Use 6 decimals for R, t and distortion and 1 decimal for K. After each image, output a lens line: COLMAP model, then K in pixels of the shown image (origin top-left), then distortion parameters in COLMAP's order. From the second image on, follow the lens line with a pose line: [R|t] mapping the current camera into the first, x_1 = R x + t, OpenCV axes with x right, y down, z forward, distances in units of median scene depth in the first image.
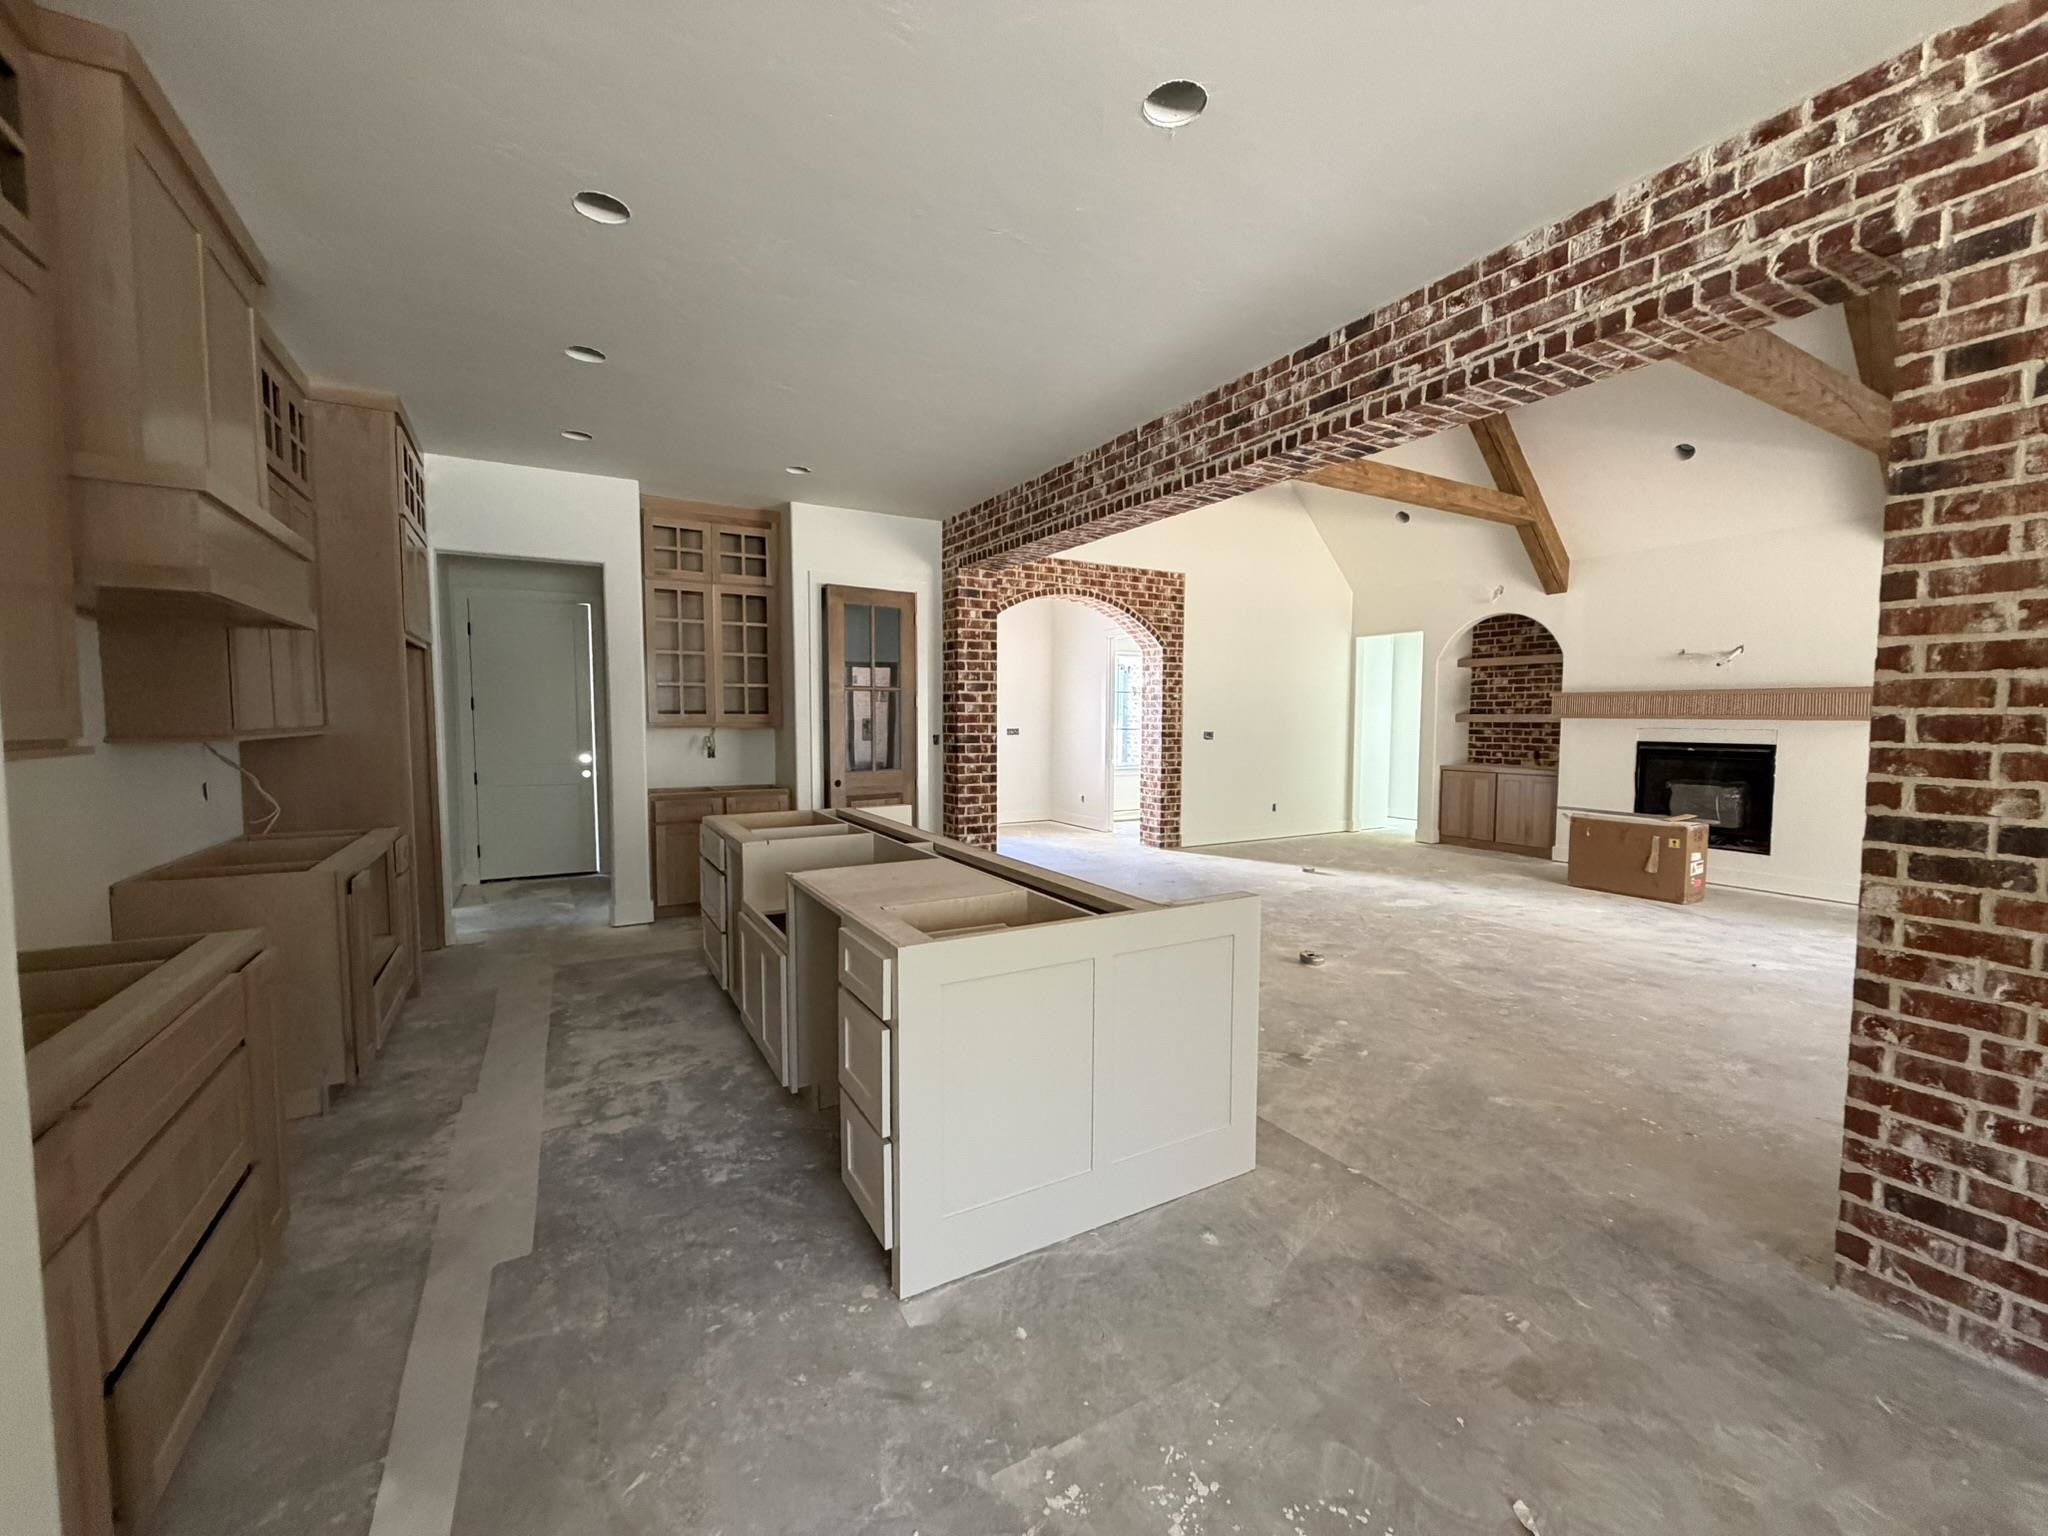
lens RADIAL K [[819.1, 0, 1016.3], [0, 819.1, 769.1], [0, 0, 1]] dist [-0.001407, 0.000699]
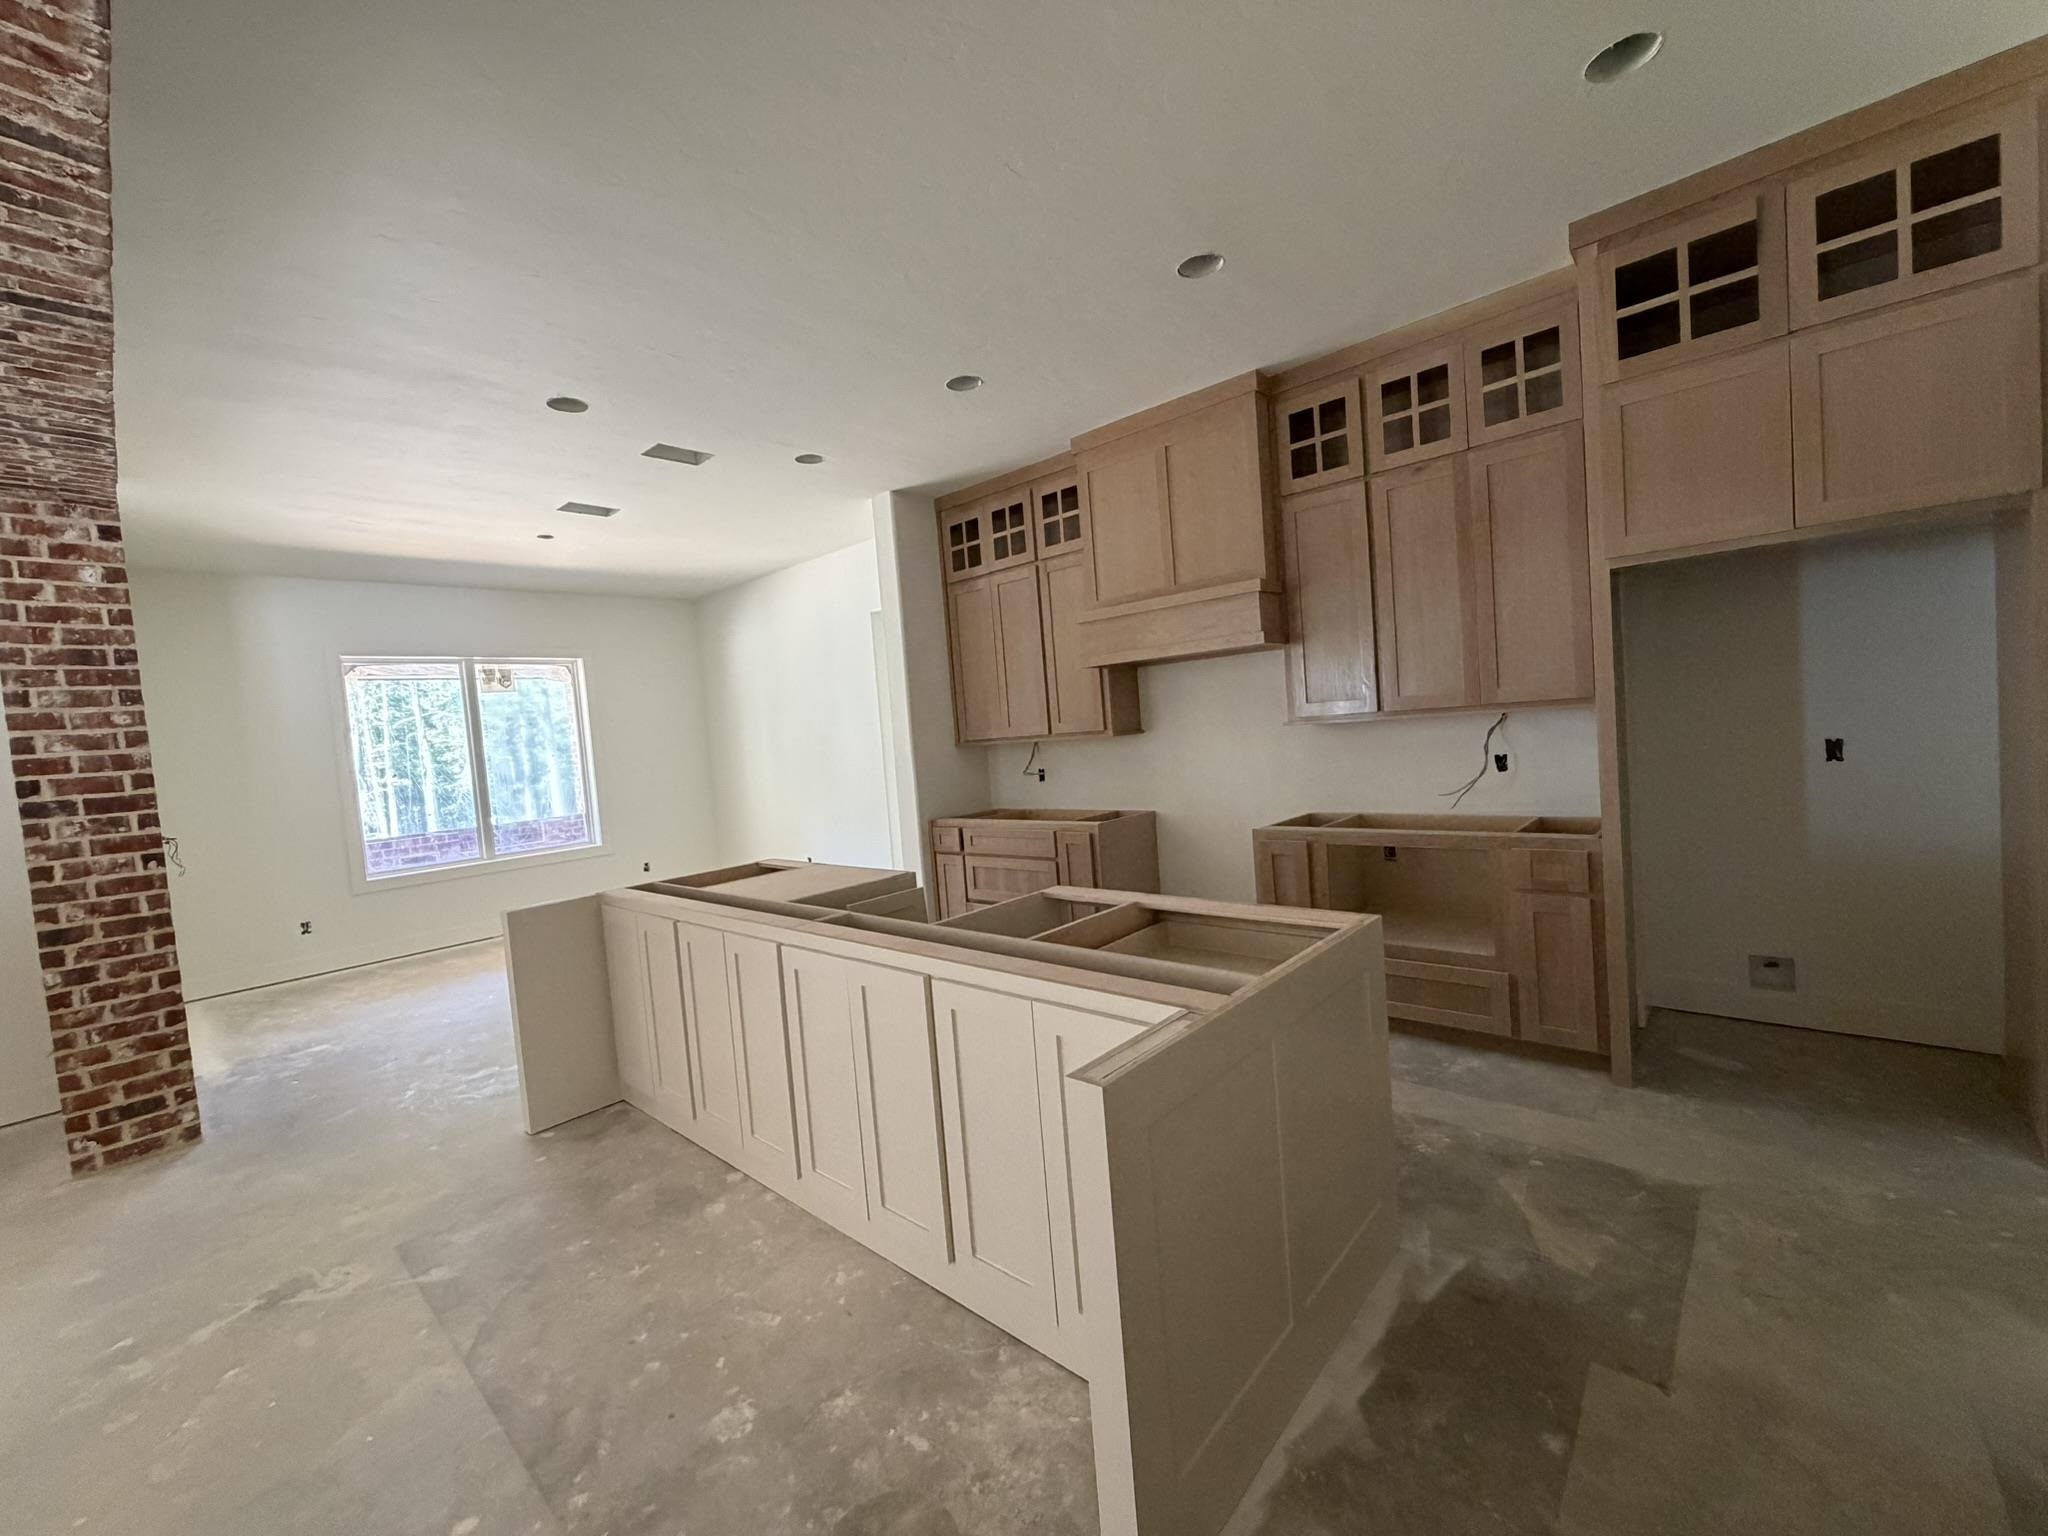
lens RADIAL K [[819.1, 0, 1017.9], [0, 819.1, 768.9], [0, 0, 1]] dist [-0.001407, 0.000699]
pose [[-0.947666, 0.087105, -0.307151, -0.055062], [0.055193, 0.992274, 0.111111, -0.101080], [0.314457, 0.088344, -0.945152, 1.552481]]
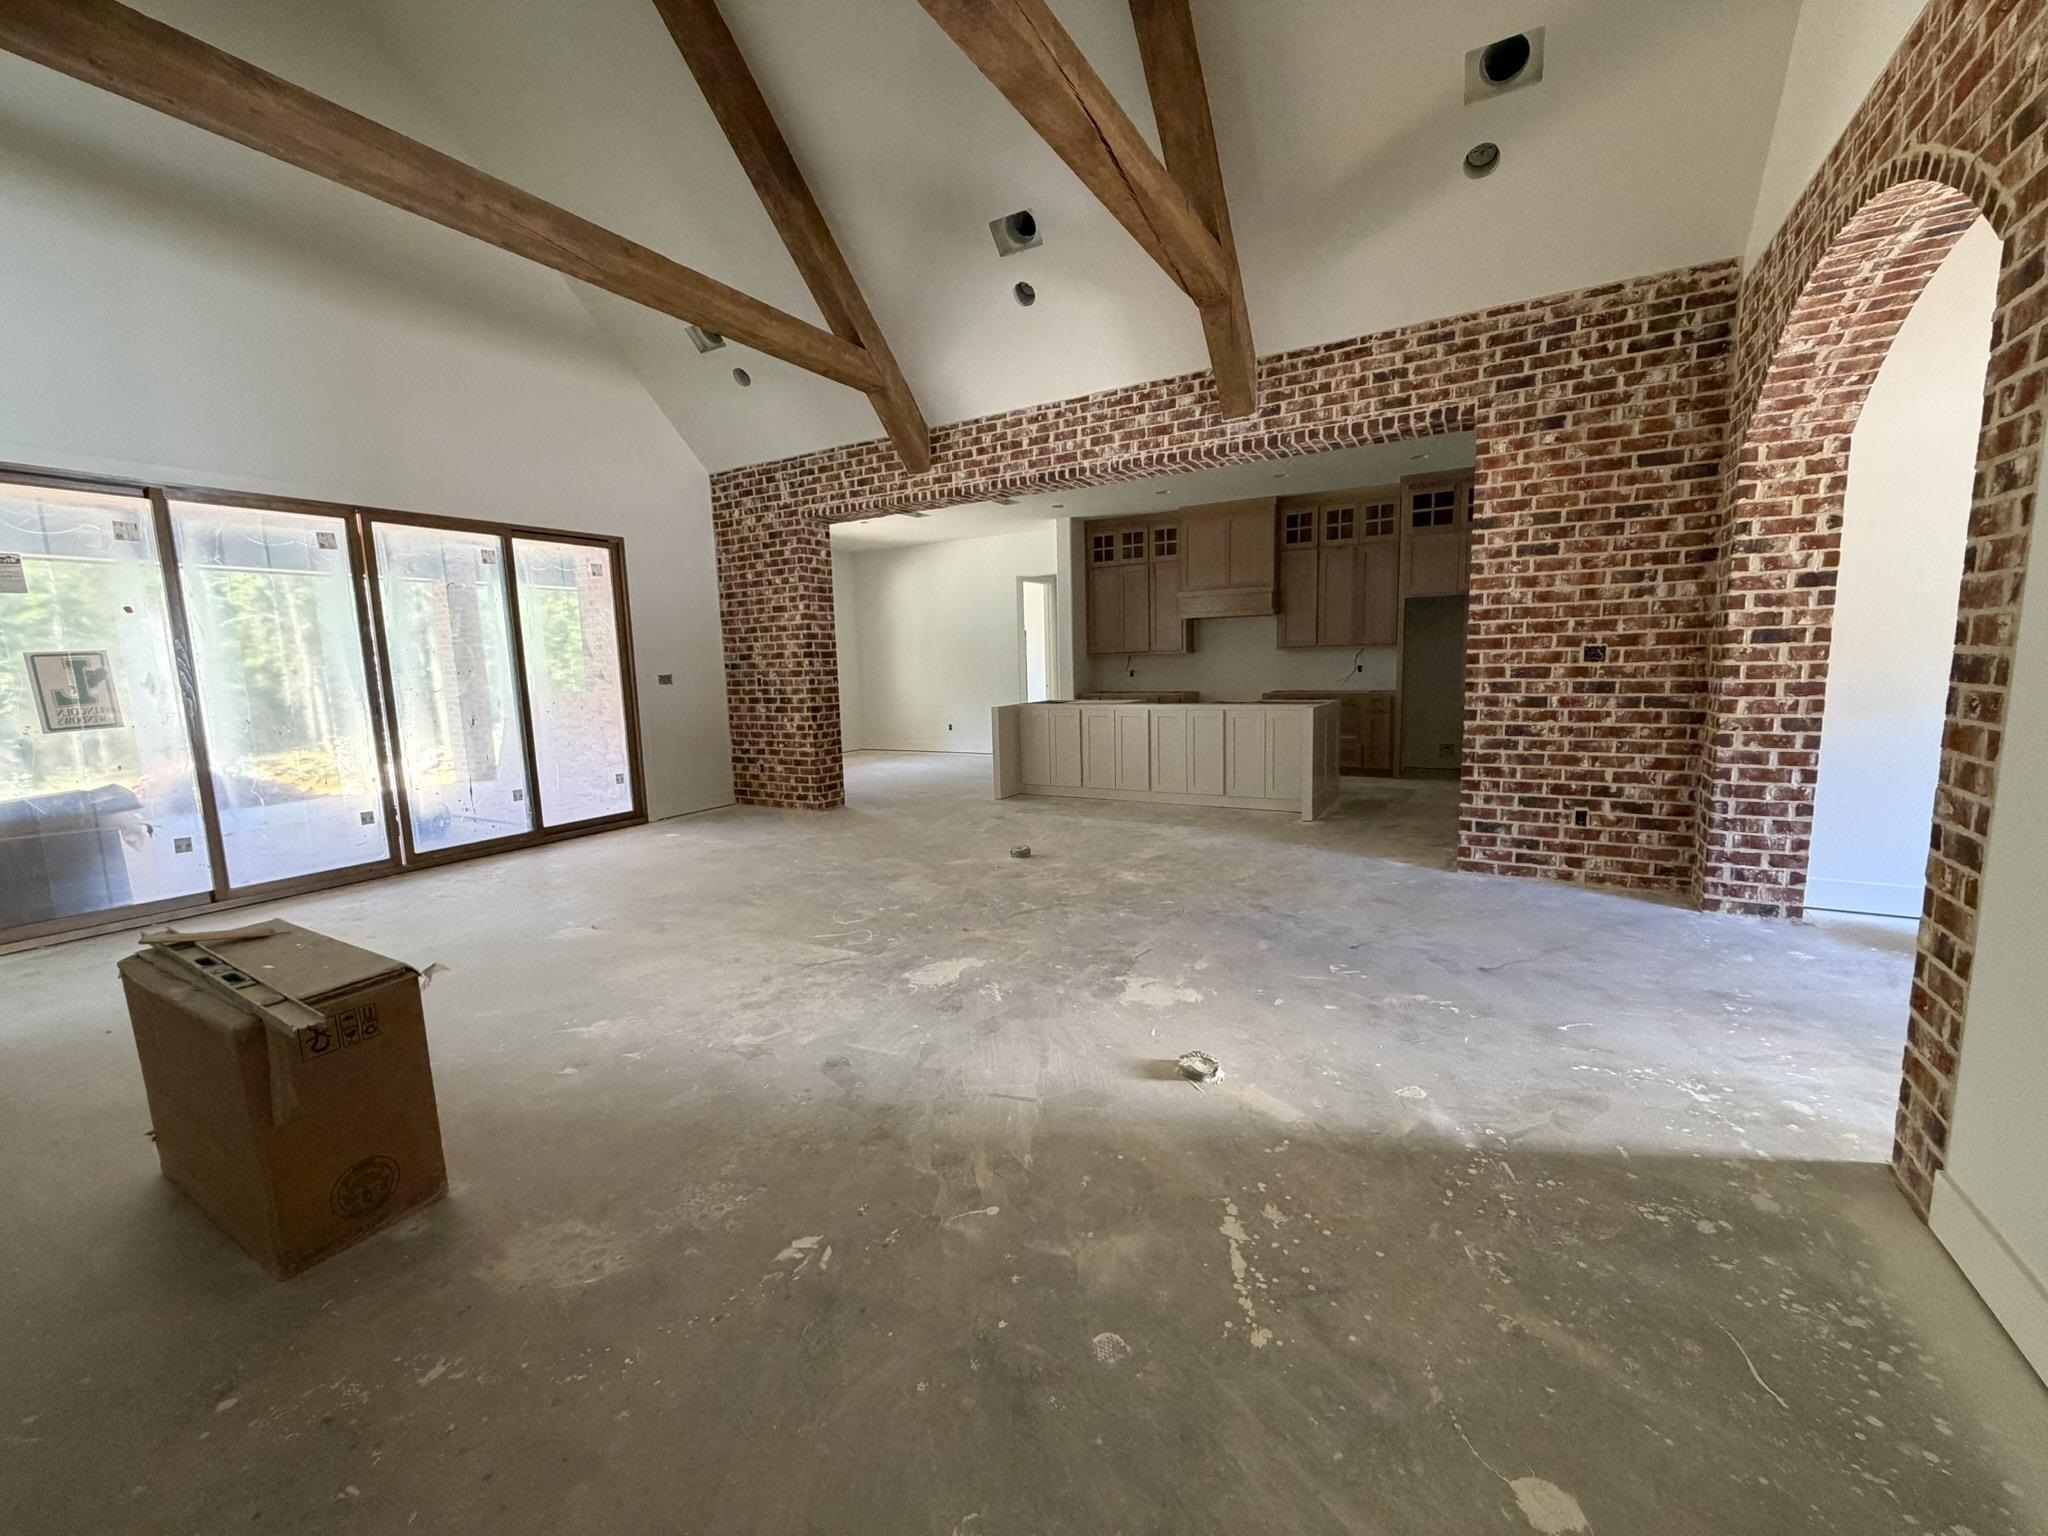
lens RADIAL K [[819.1, 0, 1017.0], [0, 819.1, 767.1], [0, 0, 1]] dist [-0.001407, 0.000699]
pose [[-0.867585, 0.085896, -0.489815, 1.108387], [-0.006642, 0.982880, 0.184127, -0.120391], [0.497245, 0.162999, -0.852161, 2.360892]]
